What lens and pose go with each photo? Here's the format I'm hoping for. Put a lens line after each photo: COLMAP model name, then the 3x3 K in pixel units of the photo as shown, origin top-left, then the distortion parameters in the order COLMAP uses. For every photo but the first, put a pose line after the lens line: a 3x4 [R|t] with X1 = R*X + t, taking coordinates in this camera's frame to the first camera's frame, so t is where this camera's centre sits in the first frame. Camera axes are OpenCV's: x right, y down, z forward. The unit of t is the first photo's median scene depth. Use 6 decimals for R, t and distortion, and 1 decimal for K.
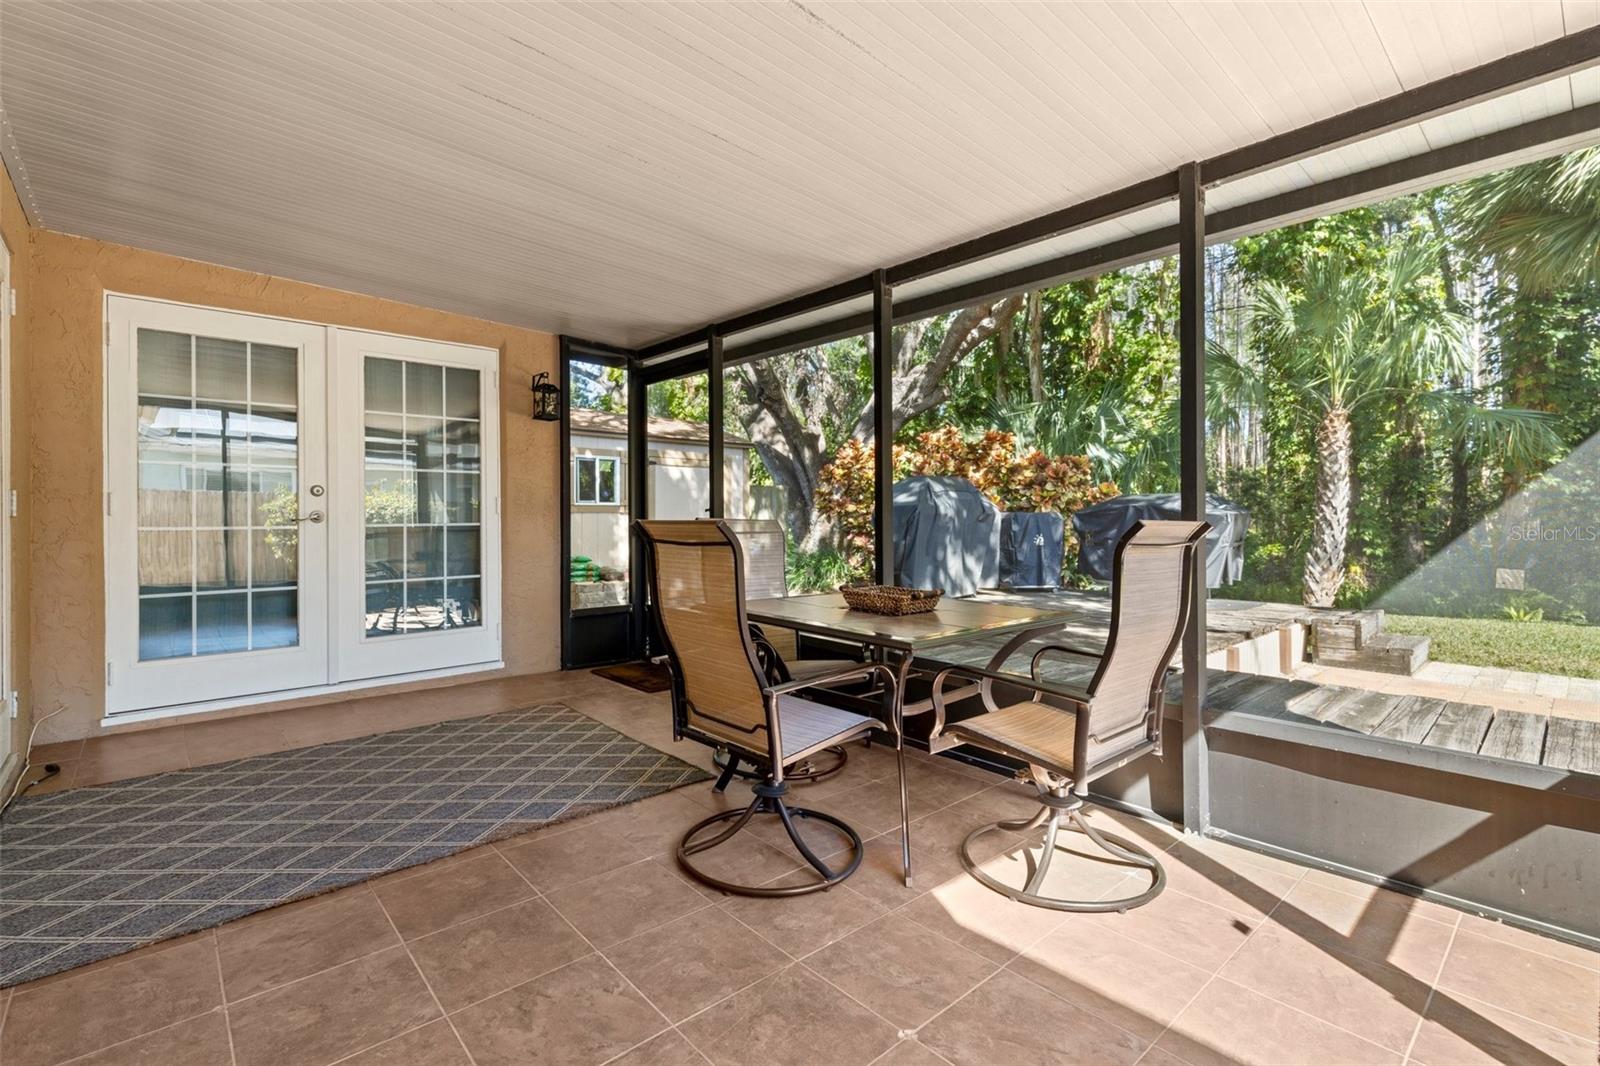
lens RADIAL K [[719.8, 0, 801.0], [0, 719.8, 516.1], [0, 0, 1]] dist [0.002410, -0.000328]
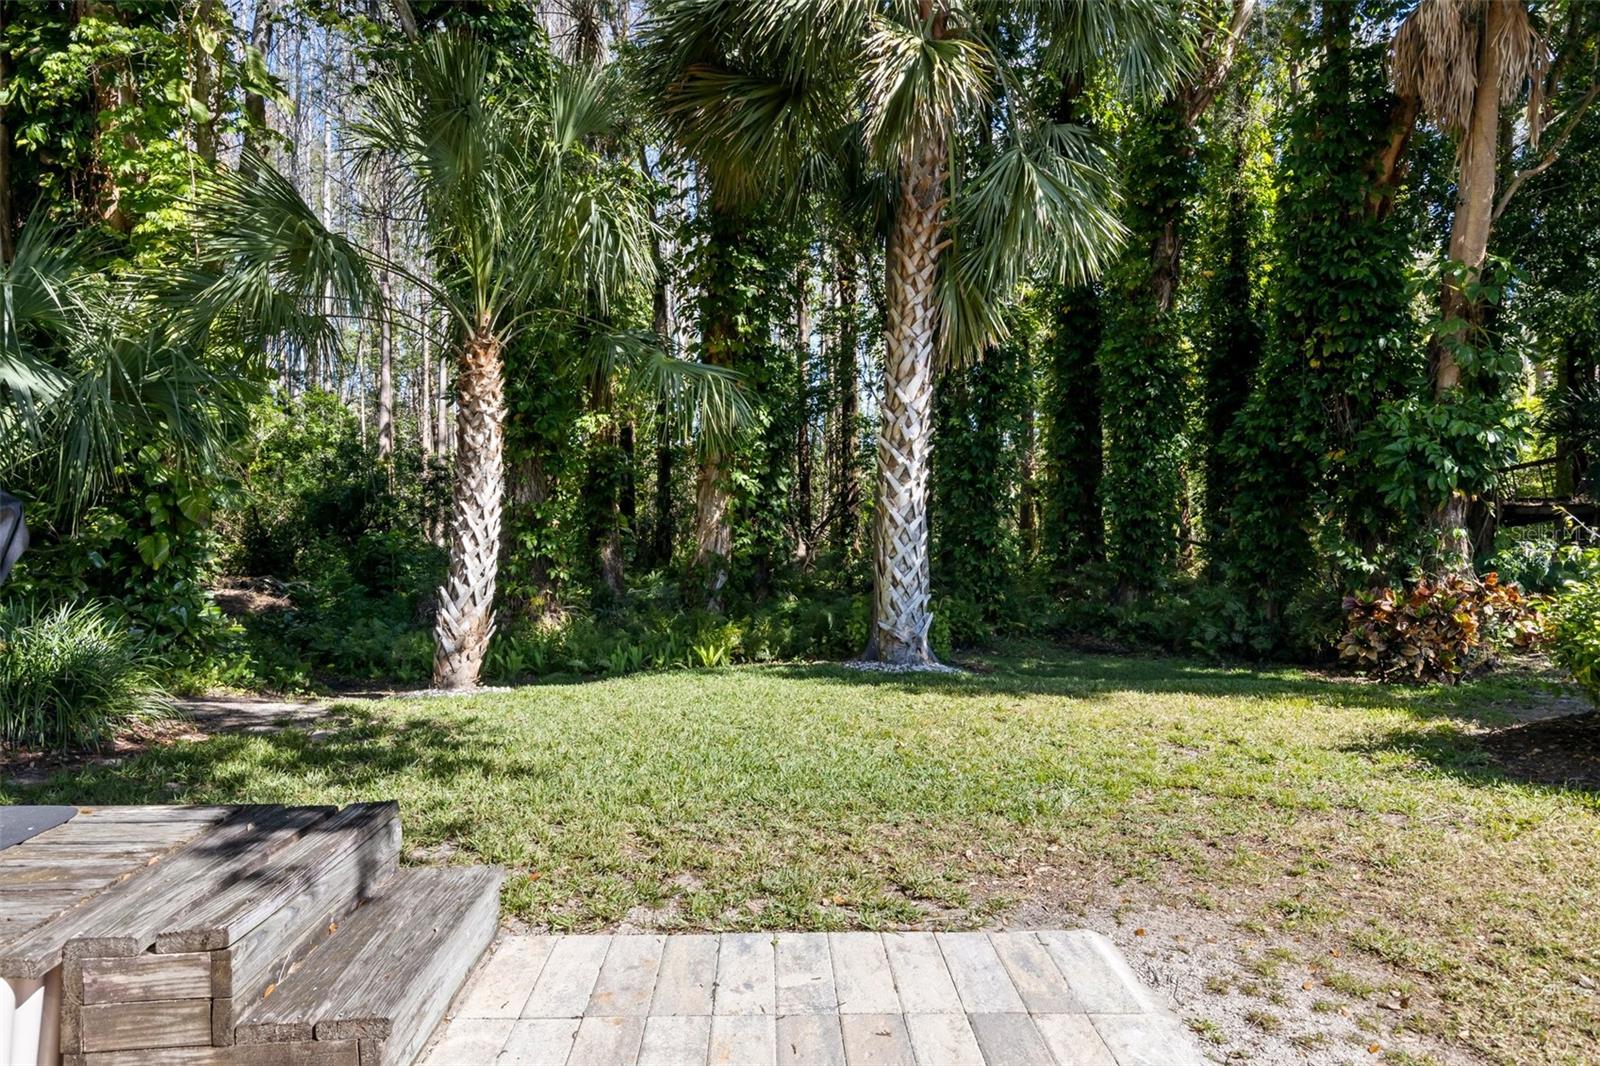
lens RADIAL K [[976.3, 0, 800.1], [0, 976.3, 522.6], [0, 0, 1]] dist [0.000420, 0.004201]
pose [[0.647043, 0.001172, 0.762453, 0.392575], [-0.002228, 0.999997, 0.000354, 0.000280], [-0.762451, -0.001928, 0.647044, 0.379383]]
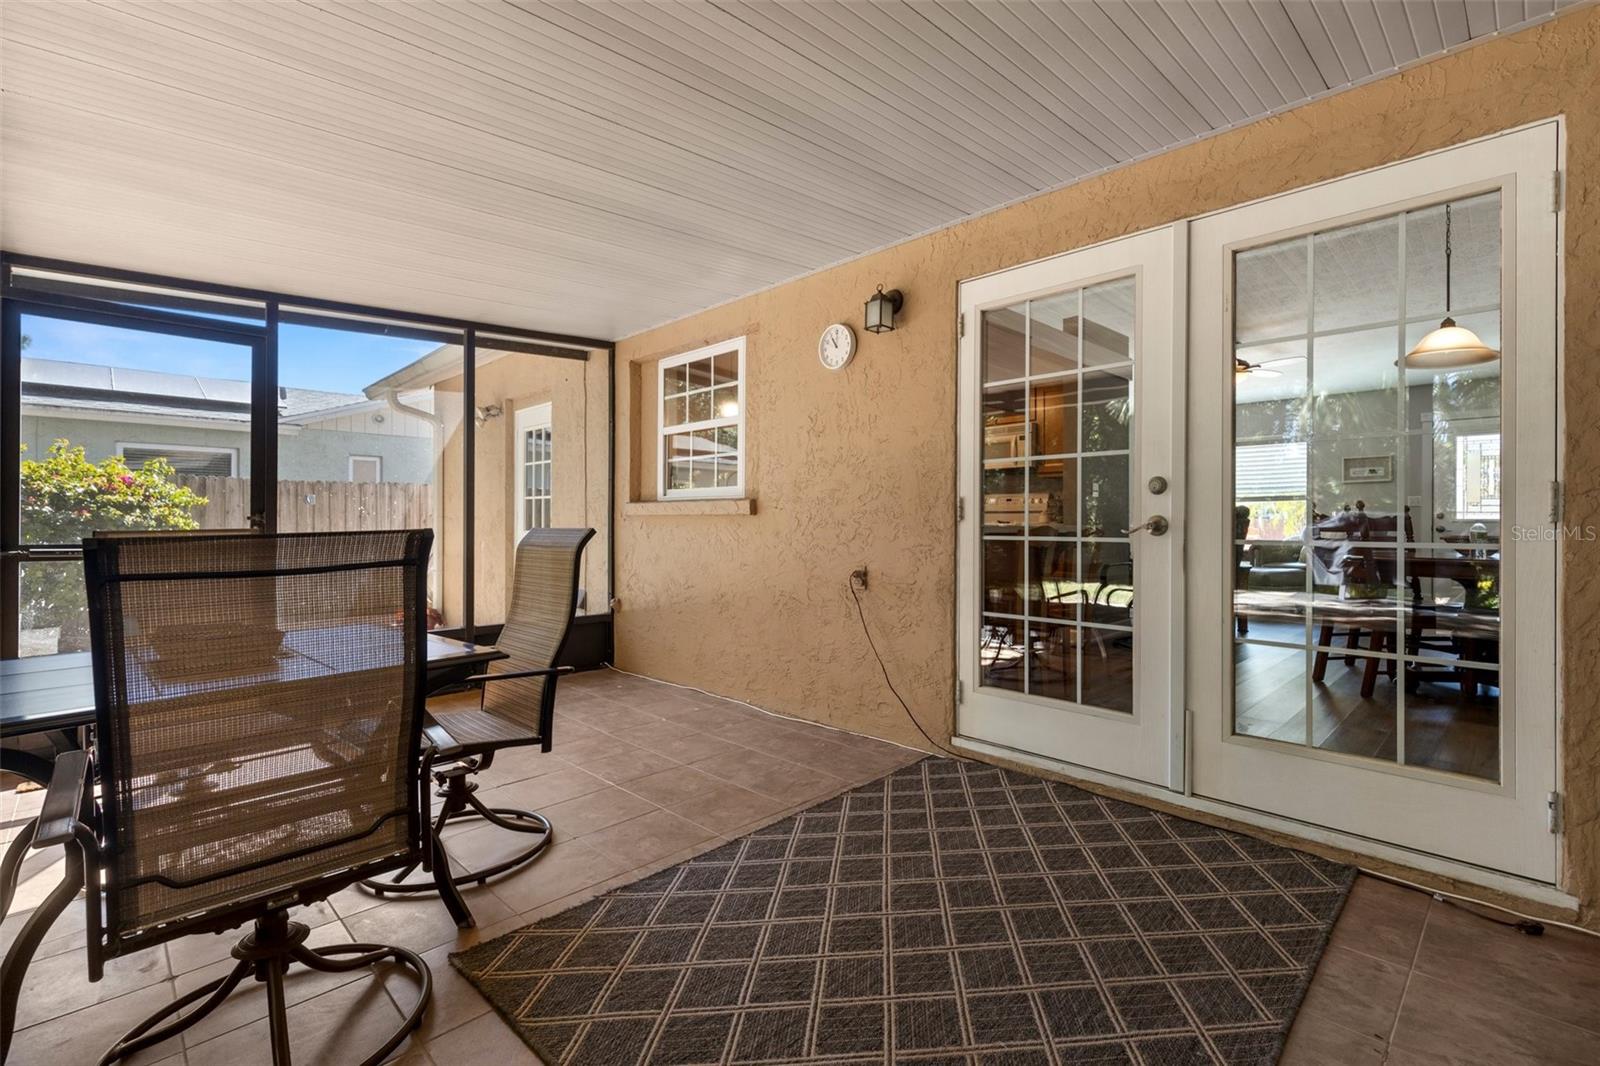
lens RADIAL K [[719.8, 0, 801.2], [0, 719.8, 525.6], [0, 0, 1]] dist [0.002410, -0.000328]
pose [[-0.998963, 0.001107, -0.045520, -0.122308], [0.000798, 0.999977, 0.006792, -0.001350], [0.045527, 0.006749, -0.998940, 0.514456]]
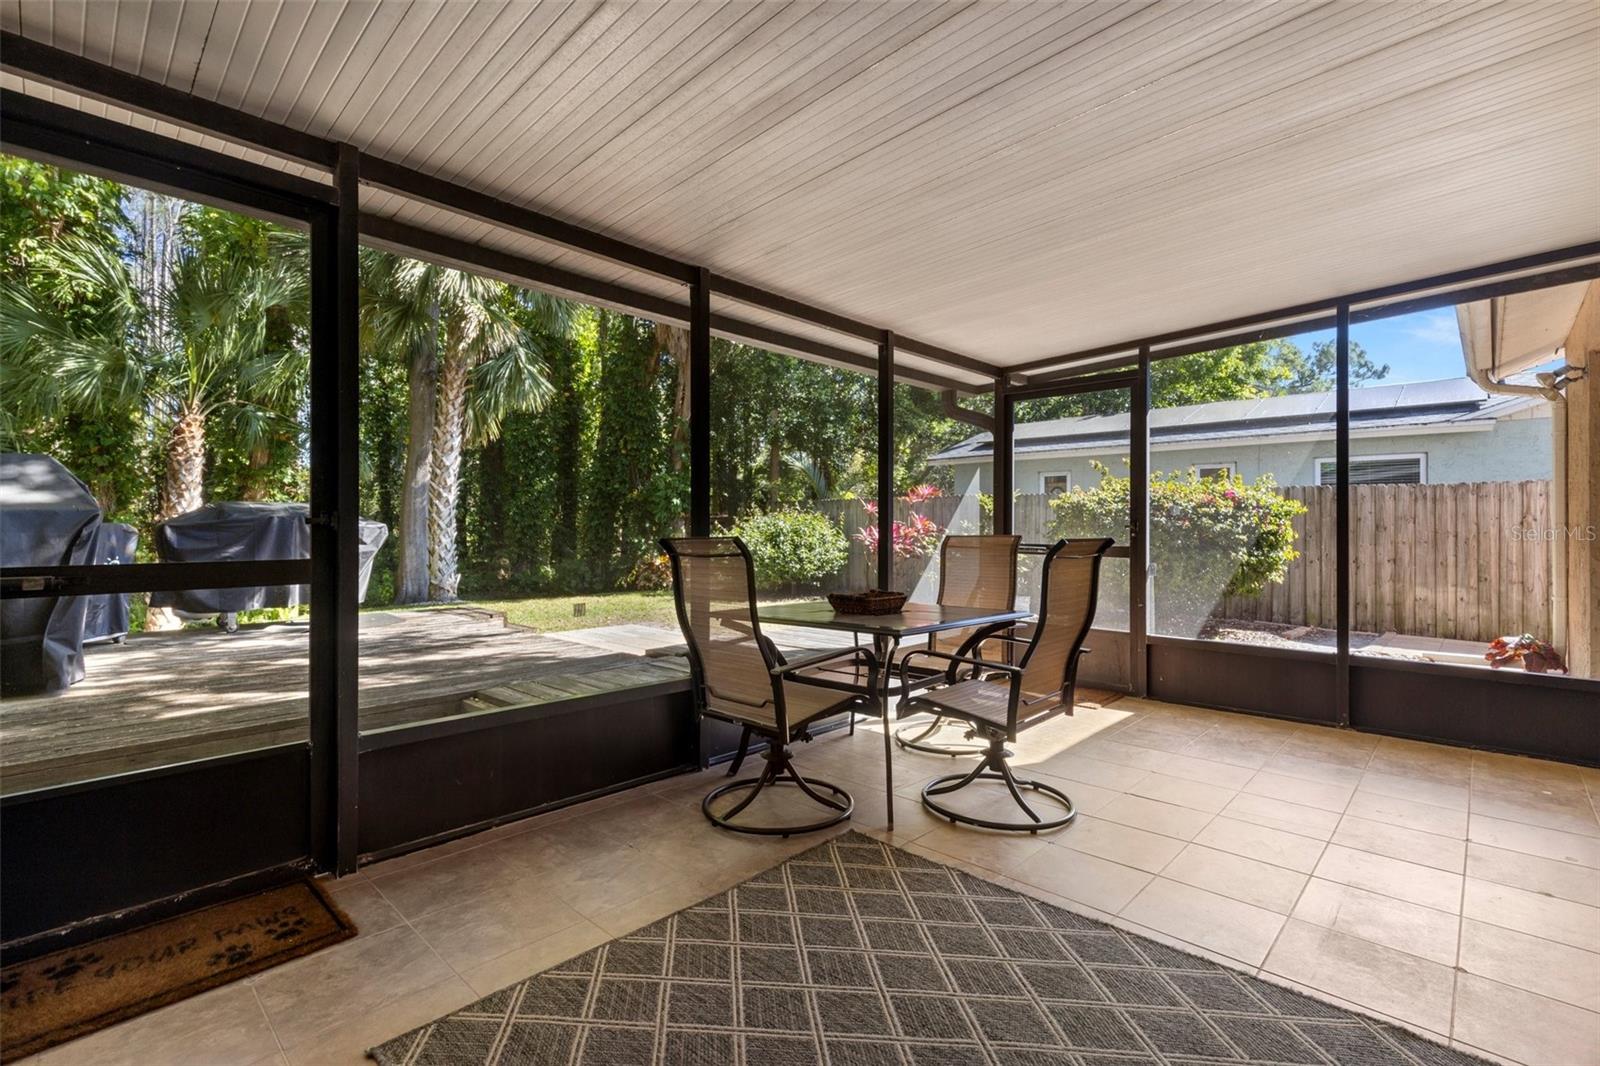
lens RADIAL K [[719.8, 0, 795.4], [0, 719.8, 526.3], [0, 0, 1]] dist [0.002410, -0.000328]
pose [[-0.072903, -0.000132, 0.997339, -0.315446], [-0.001577, 0.999999, 0.000017, -0.002954], [-0.997338, -0.001572, -0.072903, 0.360308]]
